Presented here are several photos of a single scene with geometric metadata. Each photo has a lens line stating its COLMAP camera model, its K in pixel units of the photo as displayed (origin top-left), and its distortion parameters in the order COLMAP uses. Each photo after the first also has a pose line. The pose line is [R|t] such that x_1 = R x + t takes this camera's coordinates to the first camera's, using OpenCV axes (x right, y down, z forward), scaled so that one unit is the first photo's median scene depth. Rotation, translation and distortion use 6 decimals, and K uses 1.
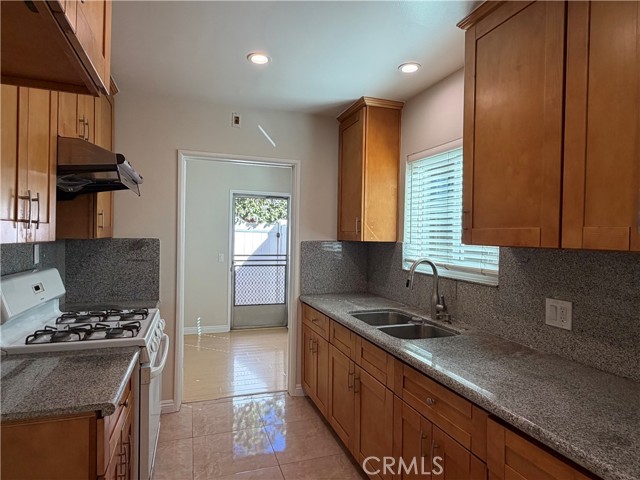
lens RADIAL K [[382.3, 0, 323.0], [0, 382.3, 241.1], [0, 0, 1]] dist [0.006163, -0.000663]
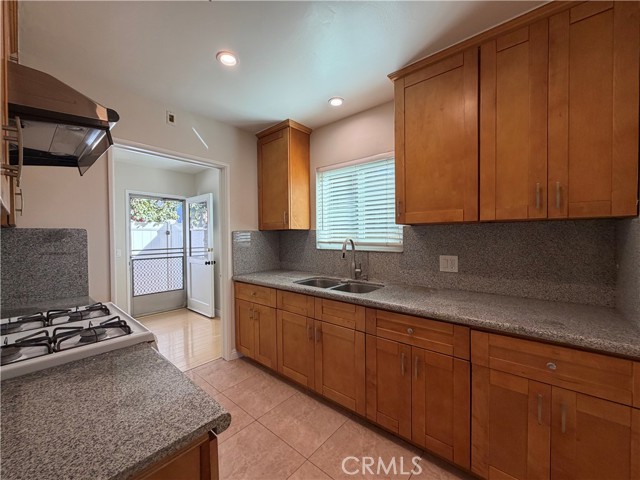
lens RADIAL K [[255.2, 0, 321.7], [0, 255.2, 240.0], [0, 0, 1]] dist [0.000616, -0.000155]
pose [[0.862757, -0.034262, 0.504456, -0.242503], [0.032703, 0.999394, 0.011946, 0.030448], [-0.504560, 0.006191, 0.863355, 0.178010]]
